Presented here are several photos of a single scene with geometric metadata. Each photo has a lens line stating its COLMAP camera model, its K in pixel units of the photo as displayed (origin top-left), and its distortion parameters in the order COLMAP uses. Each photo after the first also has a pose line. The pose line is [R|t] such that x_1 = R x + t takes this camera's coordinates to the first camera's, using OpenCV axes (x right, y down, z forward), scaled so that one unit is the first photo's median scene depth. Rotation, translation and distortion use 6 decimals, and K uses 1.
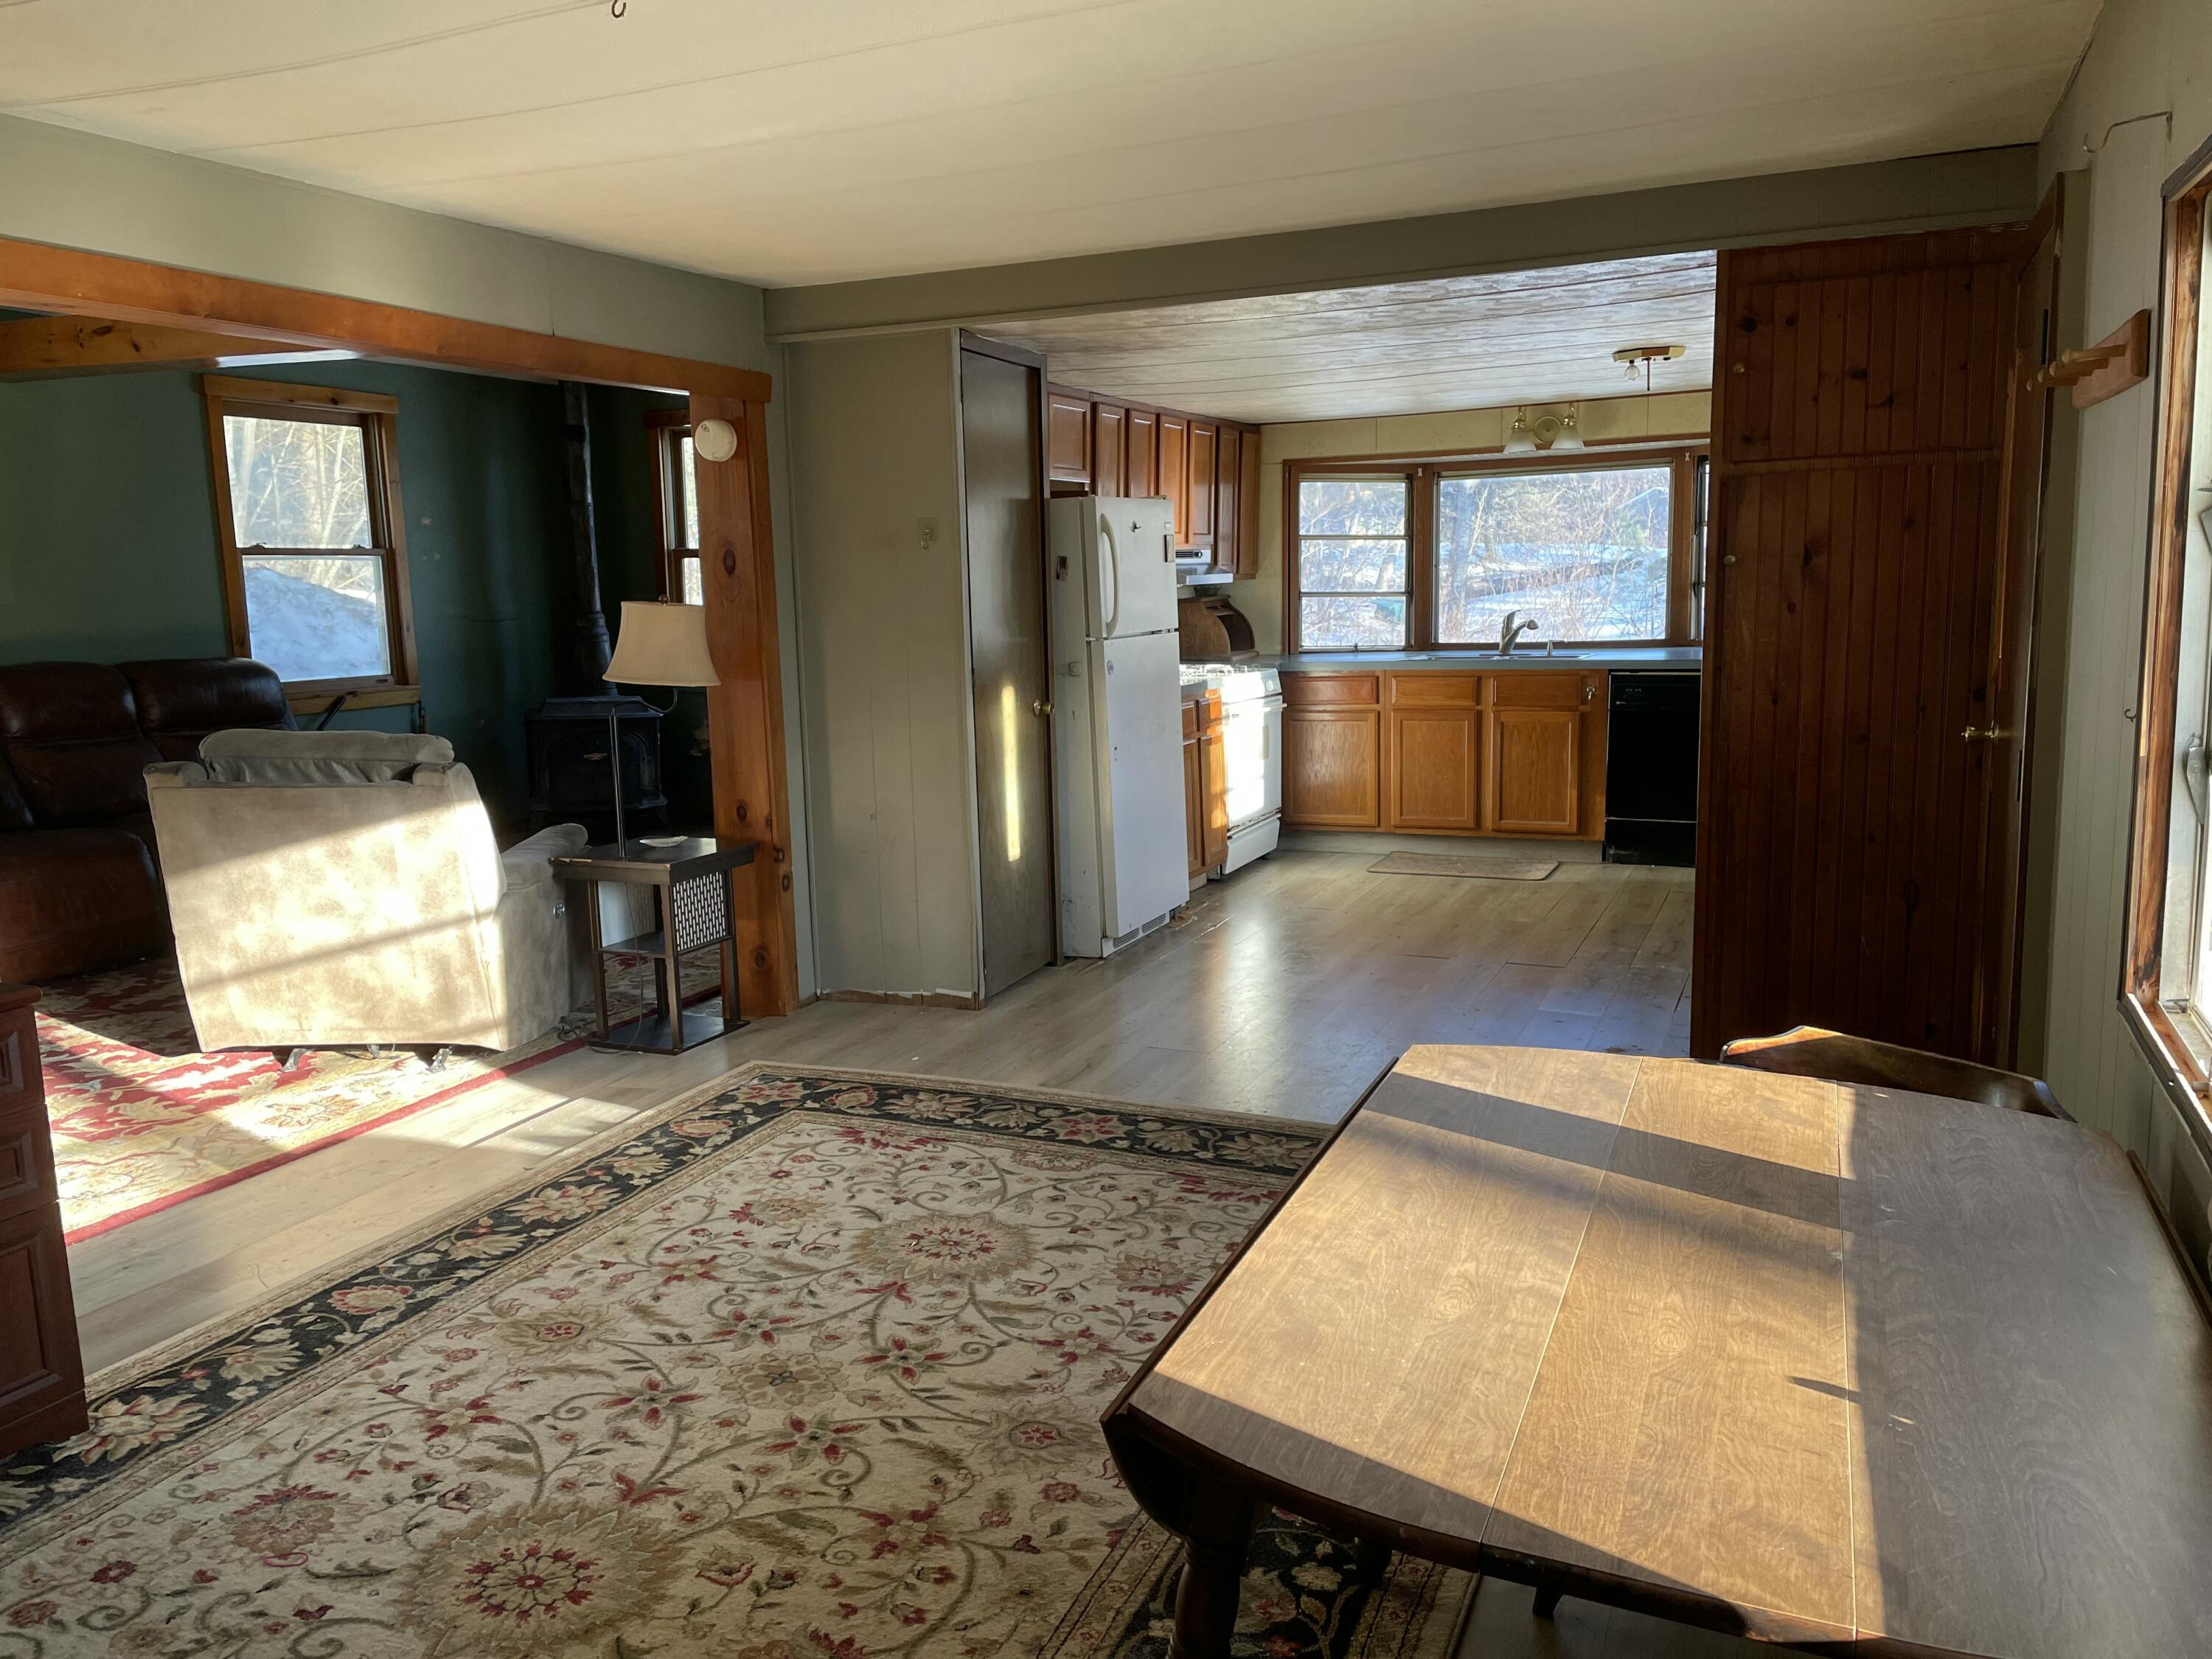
lens RADIAL K [[1670.1, 0, 1080.1], [0, 1670.1, 829.4], [0, 0, 1]] dist [0.105600, -0.130819]
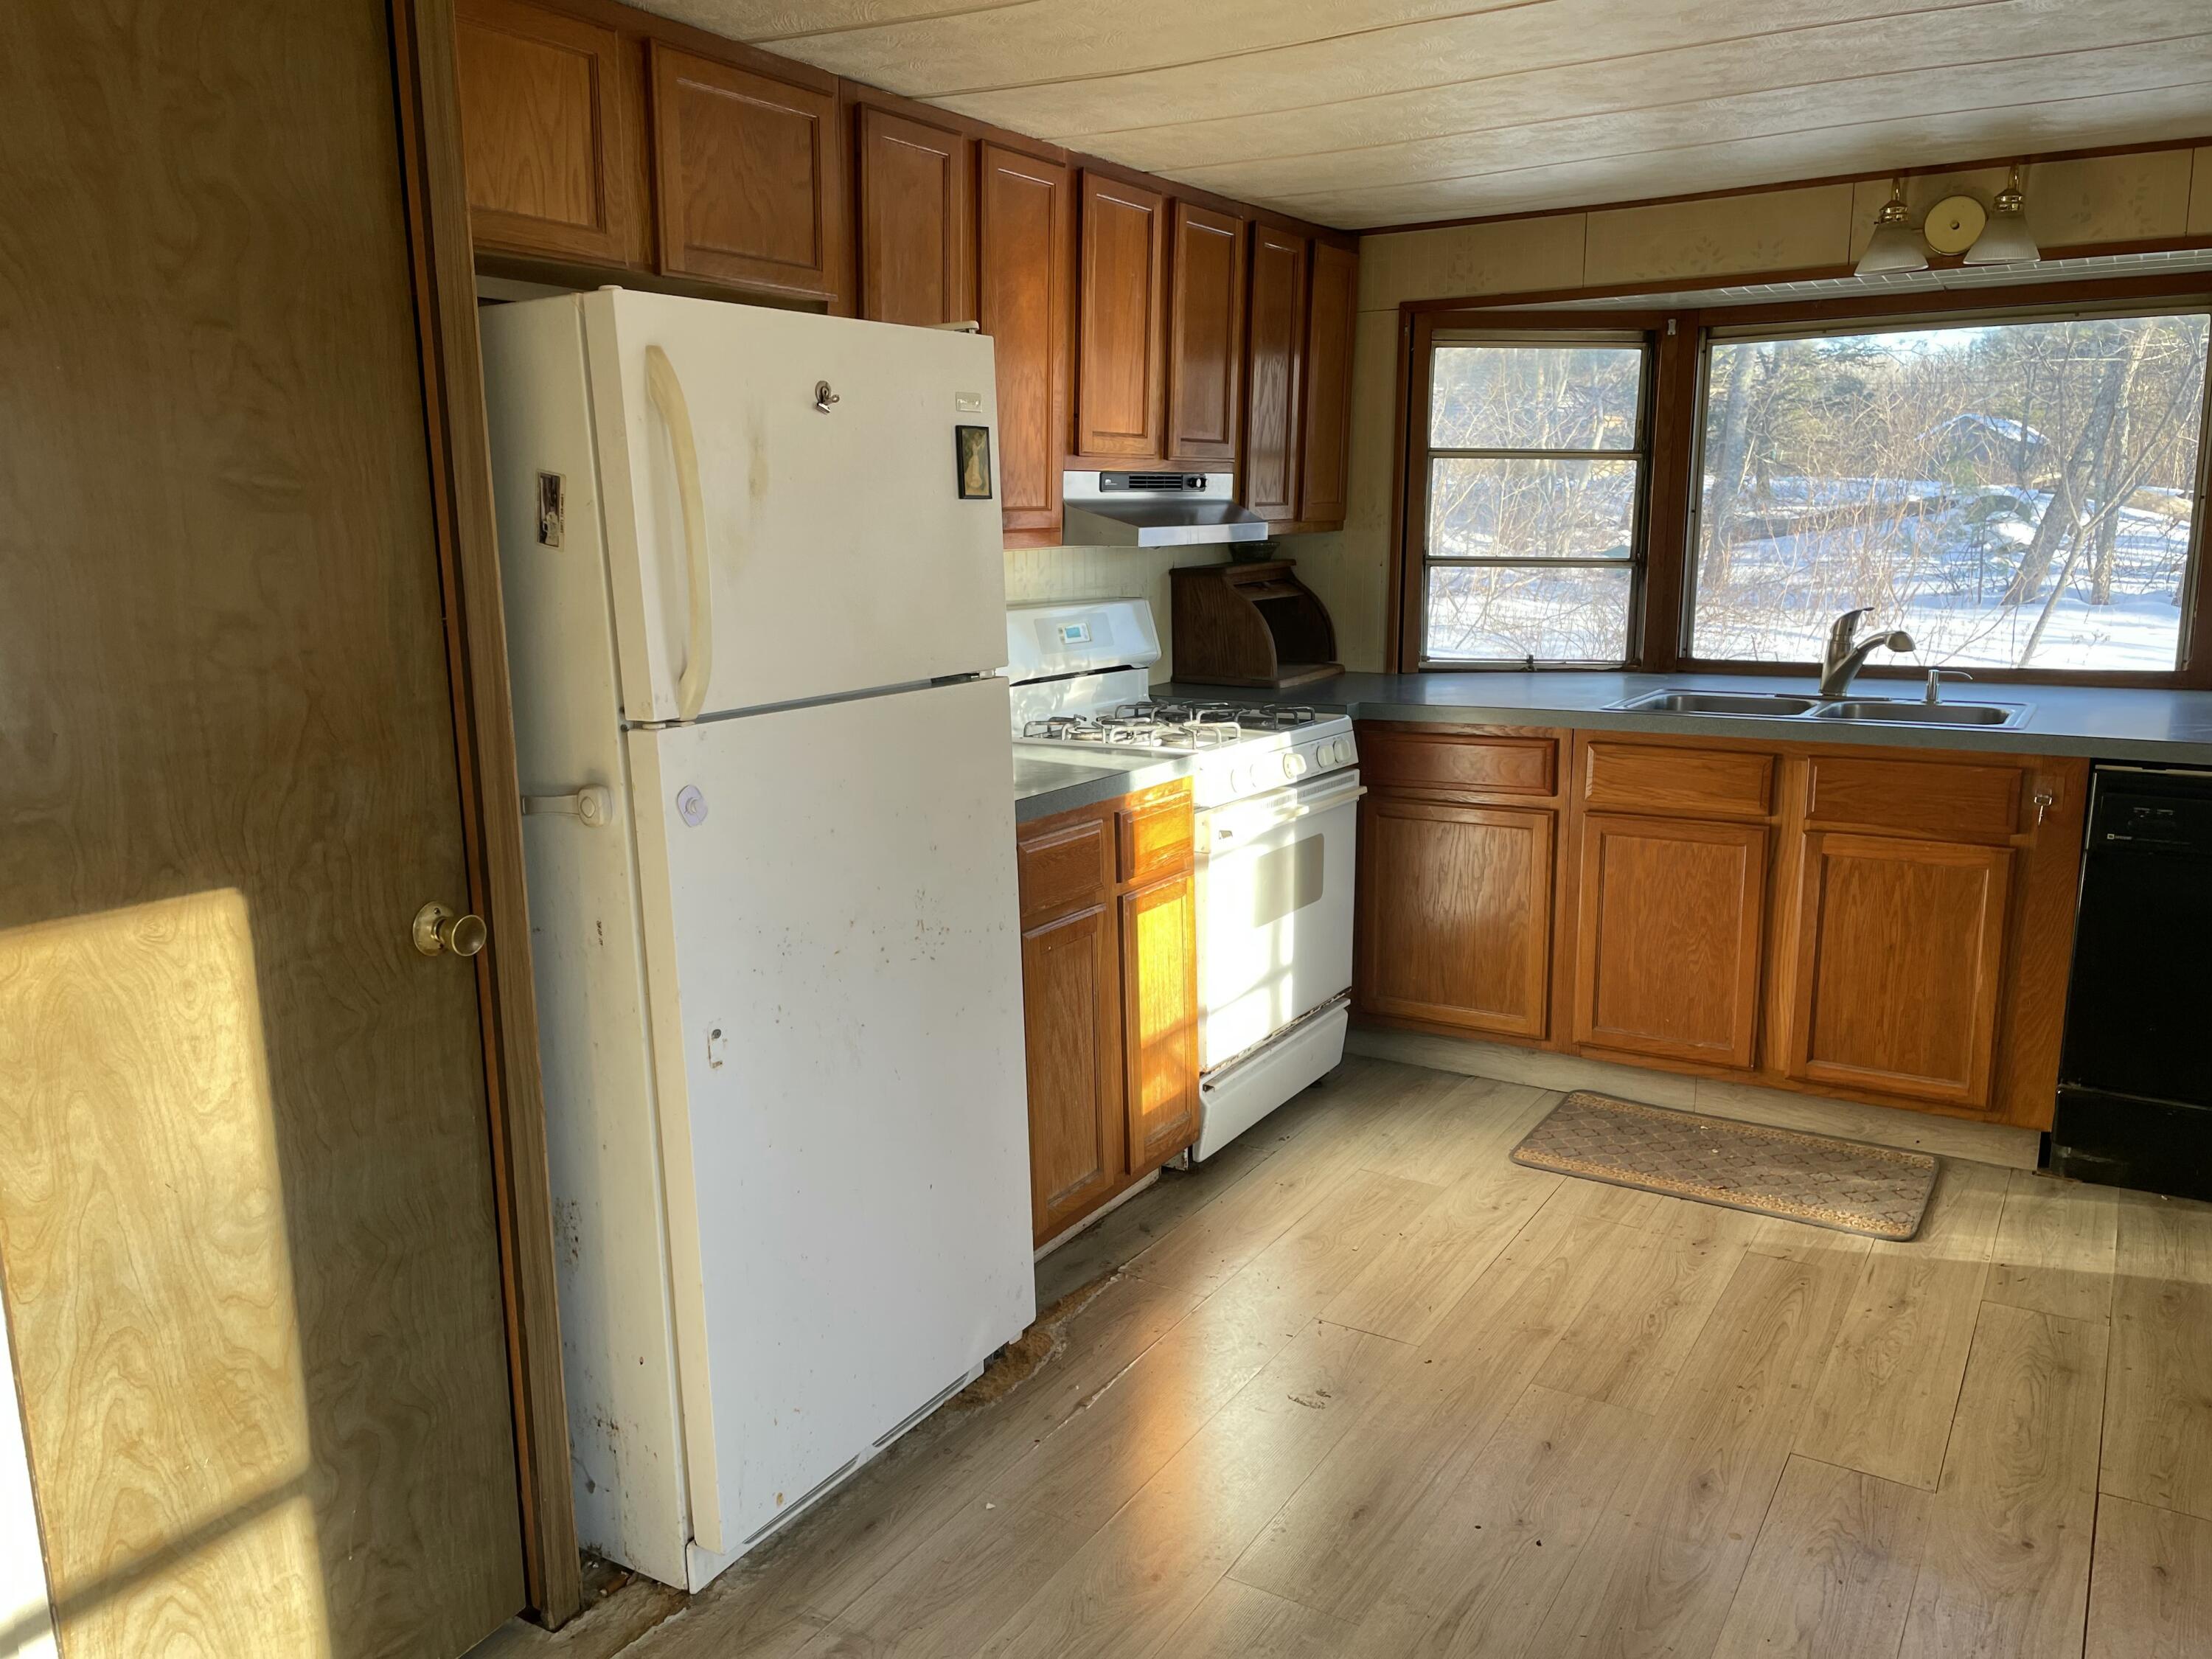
lens RADIAL K [[1670.1, 0, 1084.7], [0, 1670.1, 837.5], [0, 0, 1]] dist [0.105600, -0.130819]
pose [[0.990900, 0.040828, -0.128258, 0.190155], [-0.035026, 0.998273, 0.047168, -0.146404], [0.129962, -0.042247, 0.990618, 0.895233]]
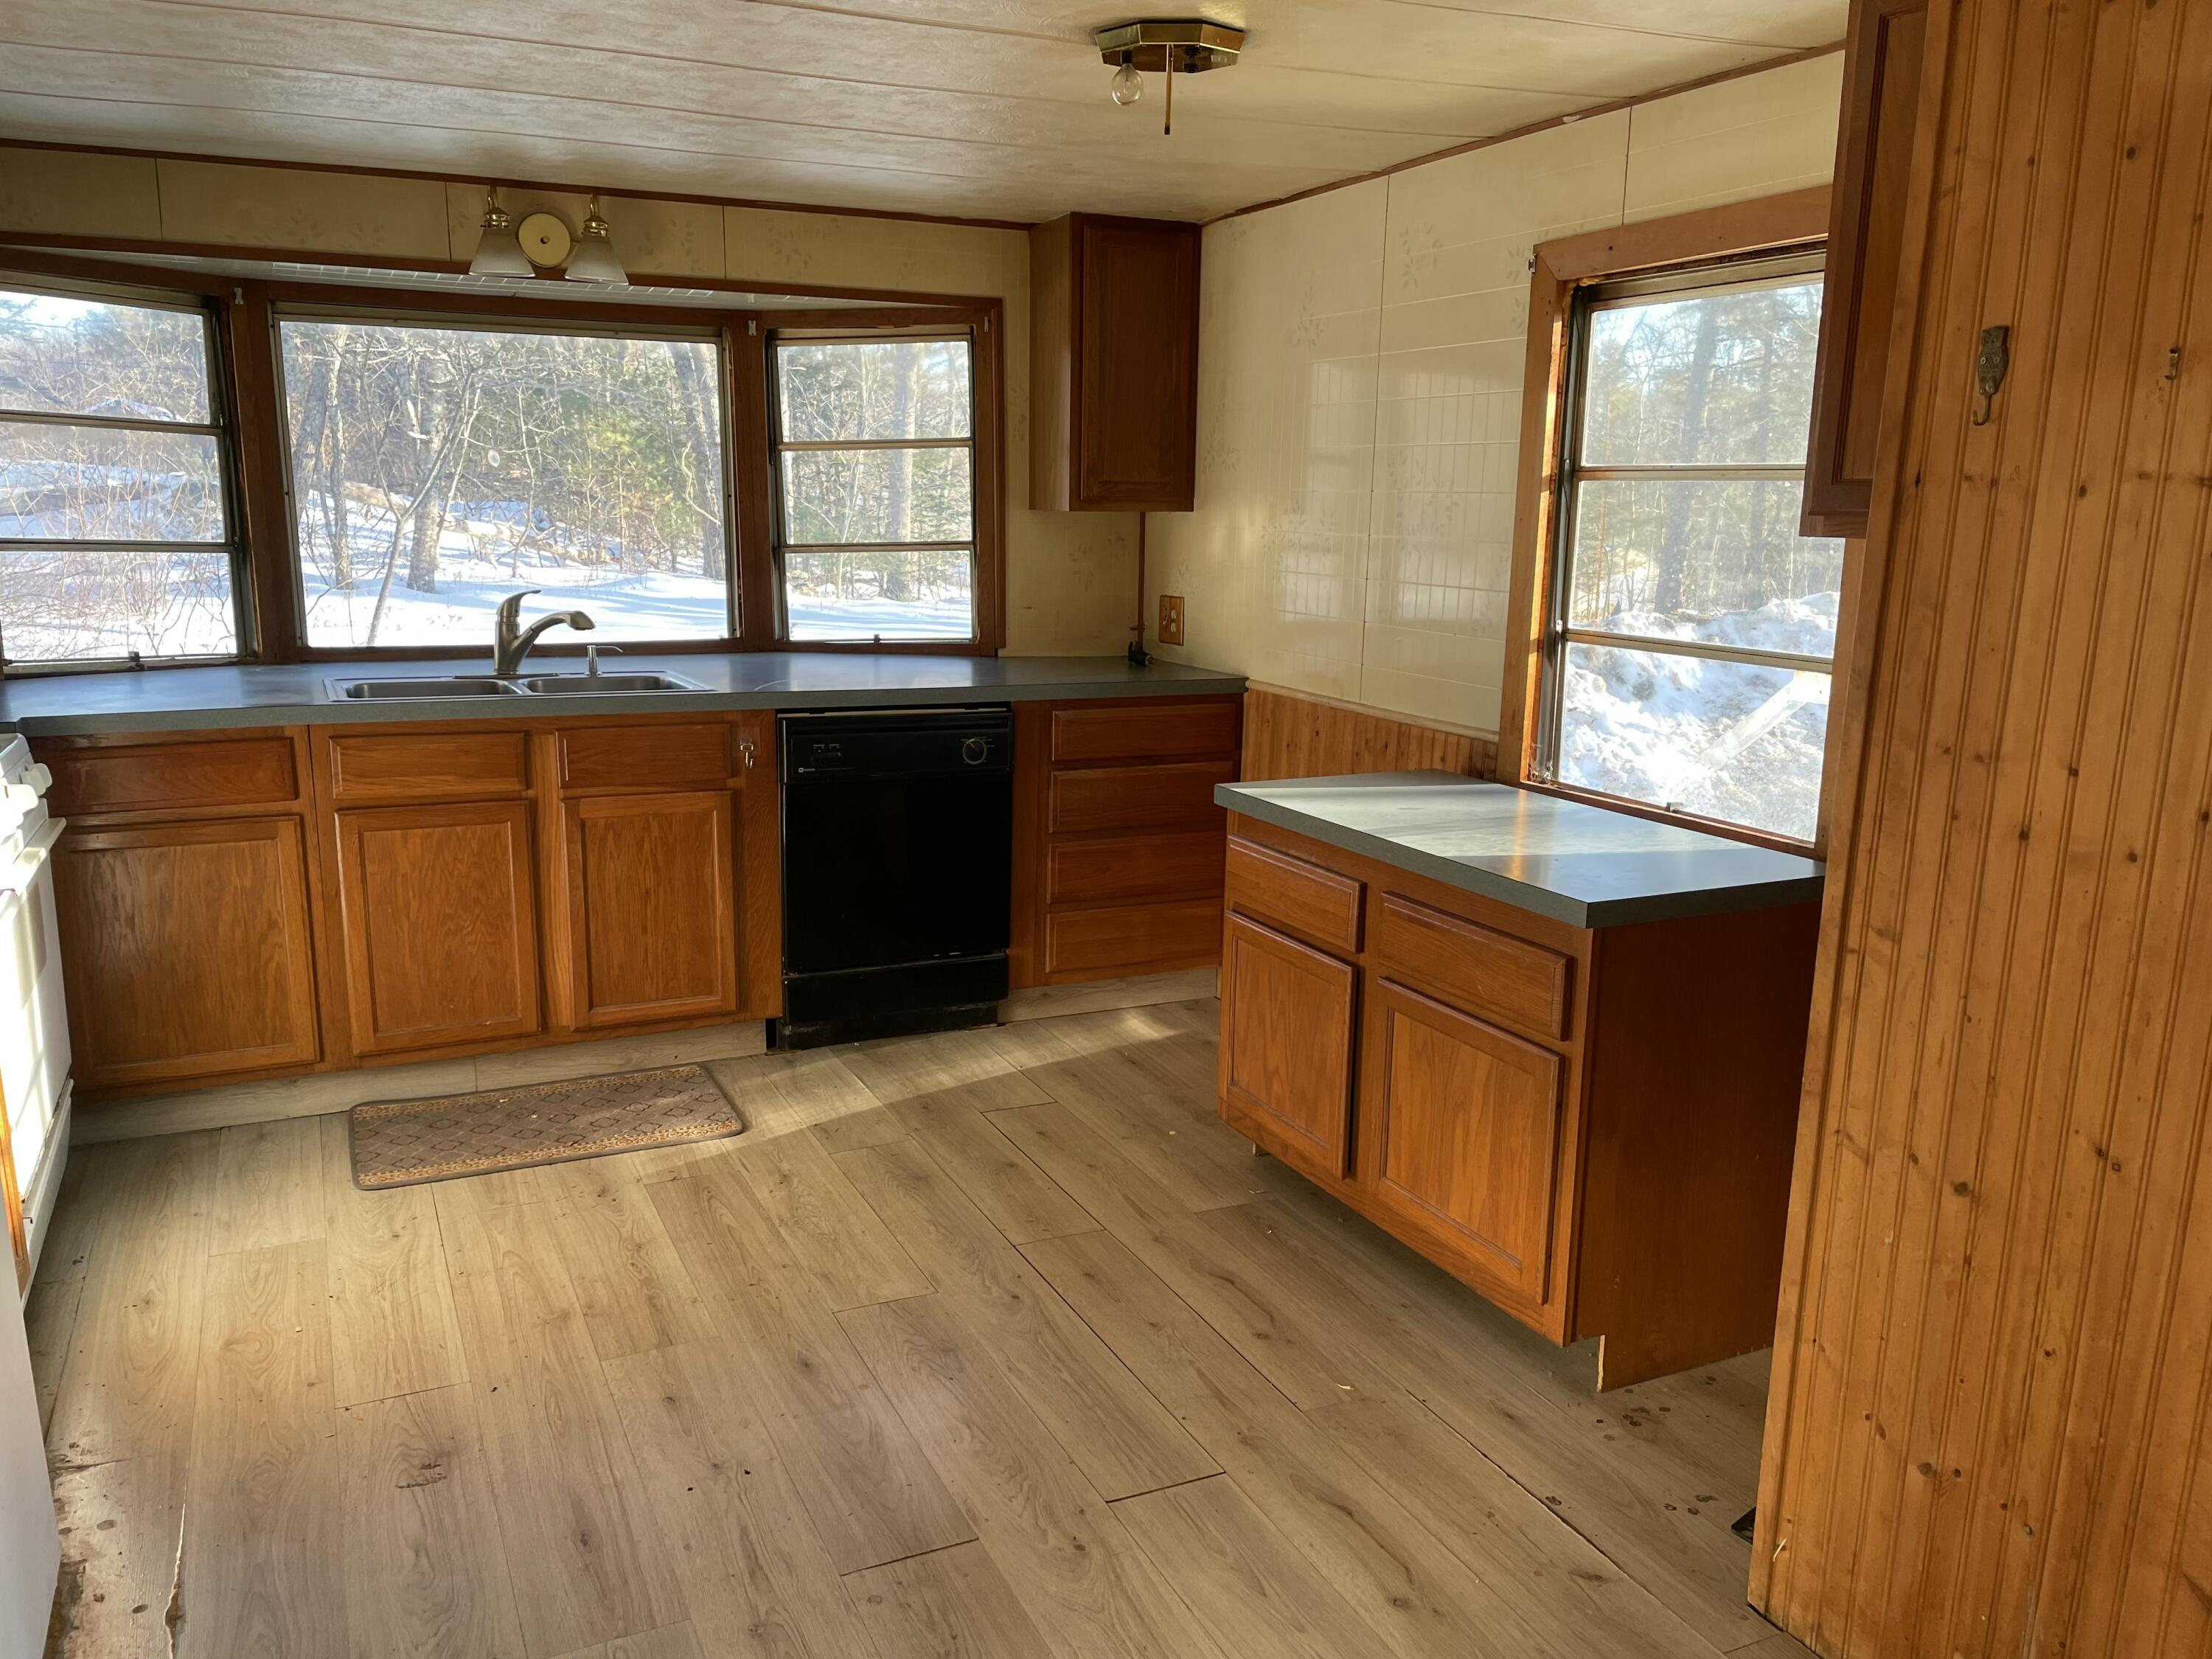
lens RADIAL K [[1670.1, 0, 1093.4], [0, 1670.1, 842.8], [0, 0, 1]] dist [0.105600, -0.130819]
pose [[0.651237, -0.117425, 0.749734, -0.047682], [0.083559, 0.993044, 0.082951, -0.150319], [-0.754260, 0.008626, 0.656520, 0.972531]]
